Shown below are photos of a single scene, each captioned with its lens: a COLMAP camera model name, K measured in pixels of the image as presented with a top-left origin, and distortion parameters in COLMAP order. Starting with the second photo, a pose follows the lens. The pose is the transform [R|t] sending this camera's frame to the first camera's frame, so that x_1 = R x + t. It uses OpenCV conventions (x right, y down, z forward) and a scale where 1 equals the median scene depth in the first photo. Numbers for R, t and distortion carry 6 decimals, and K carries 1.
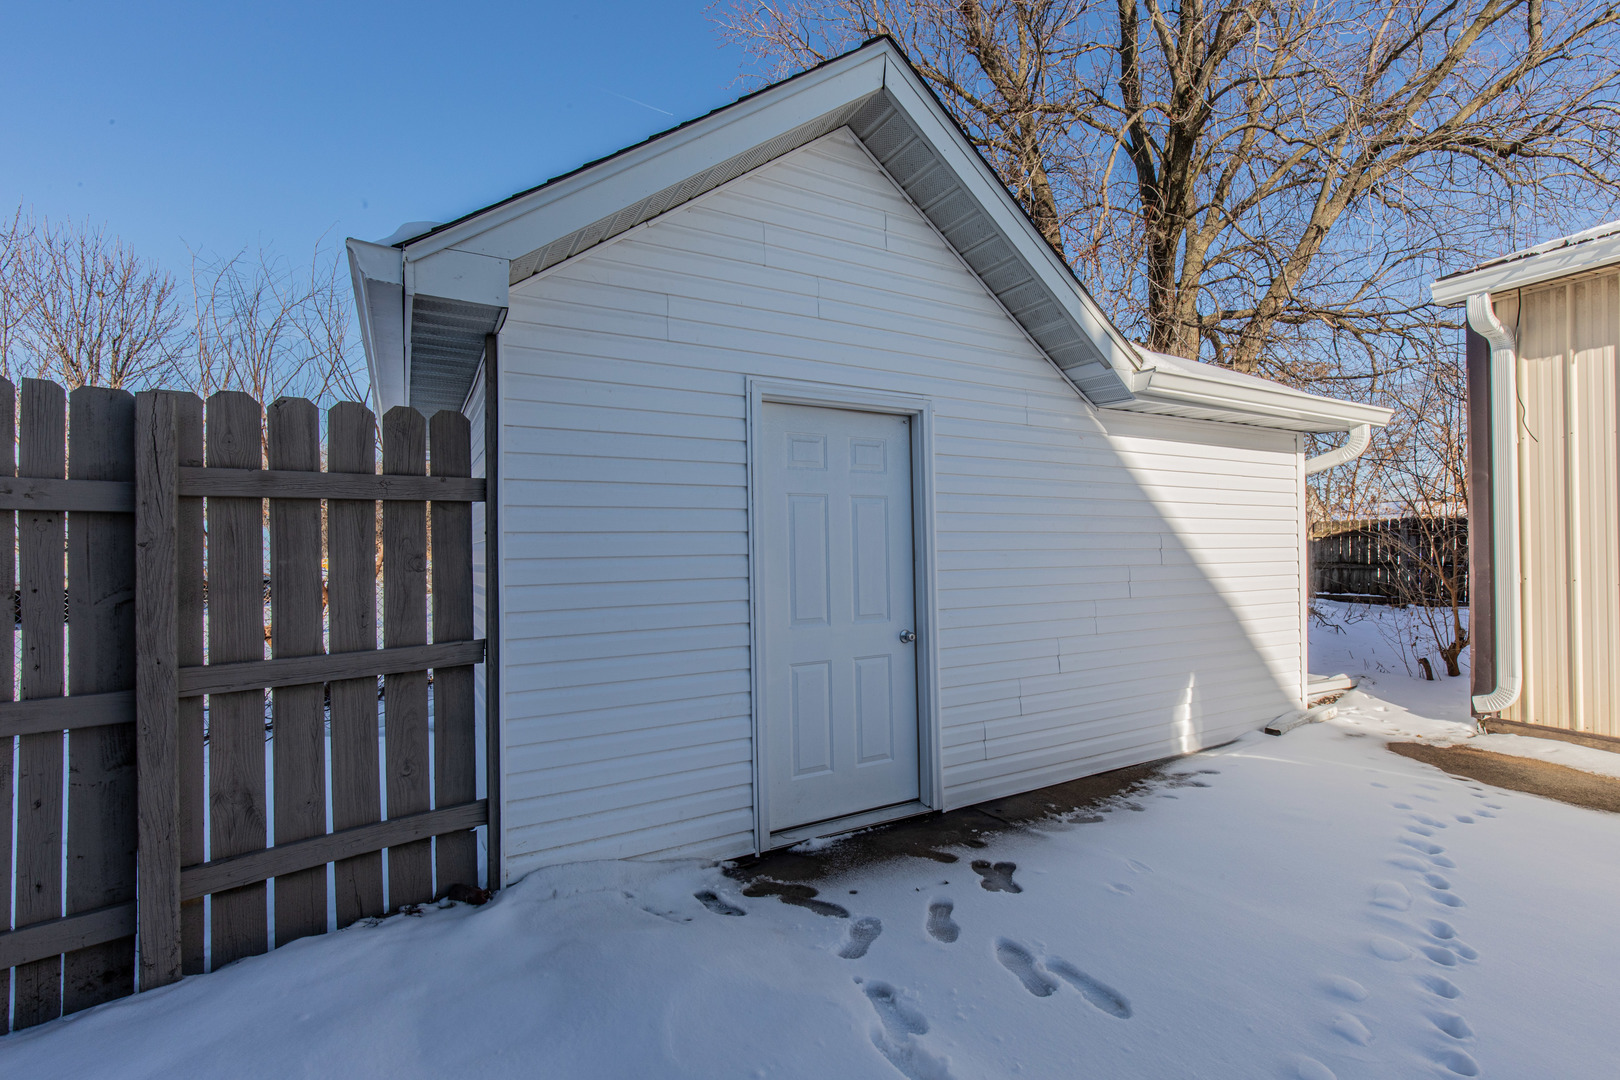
lens RADIAL K [[727.8, 0, 837.2], [0, 727.8, 540.0], [0, 0, 1]] dist [0.010760, -0.000493]
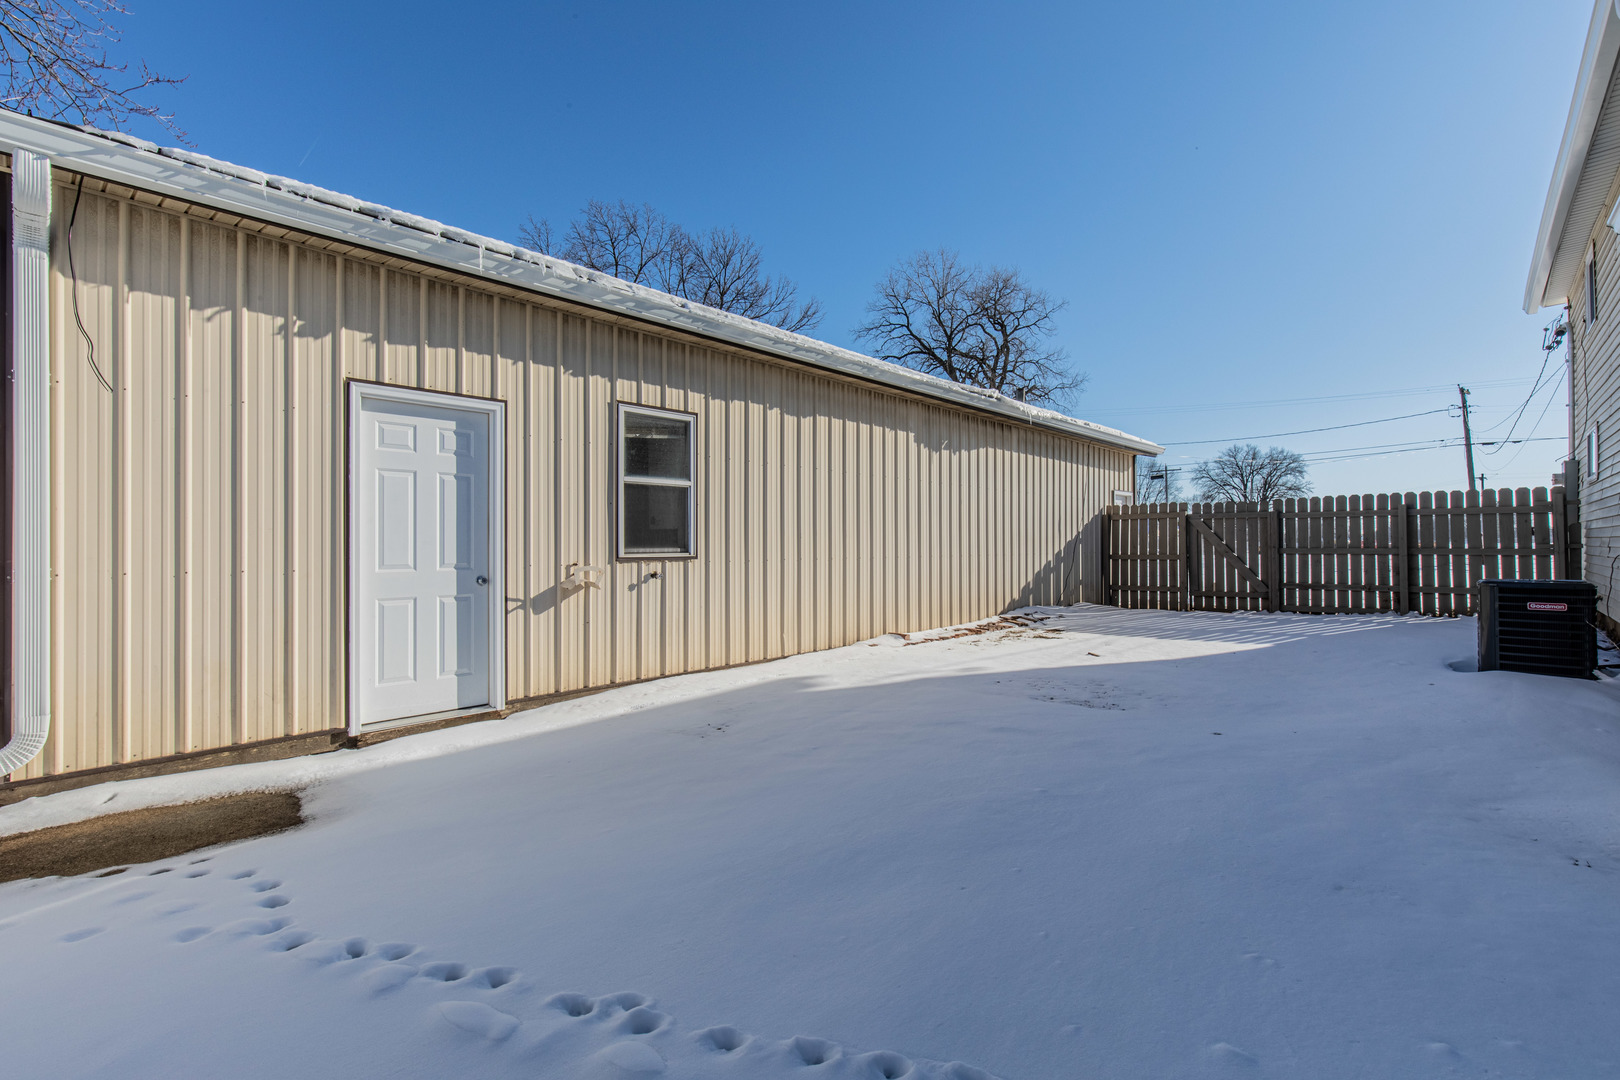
lens RADIAL K [[727.8, 0, 837.2], [0, 727.8, 540.0], [0, 0, 1]] dist [0.010760, -0.000493]
pose [[-0.319892, 0.015116, 0.947333, 0.000128], [-0.001591, 0.999863, -0.016492, 0.034151], [-0.947453, -0.006783, -0.319824, 0.604195]]
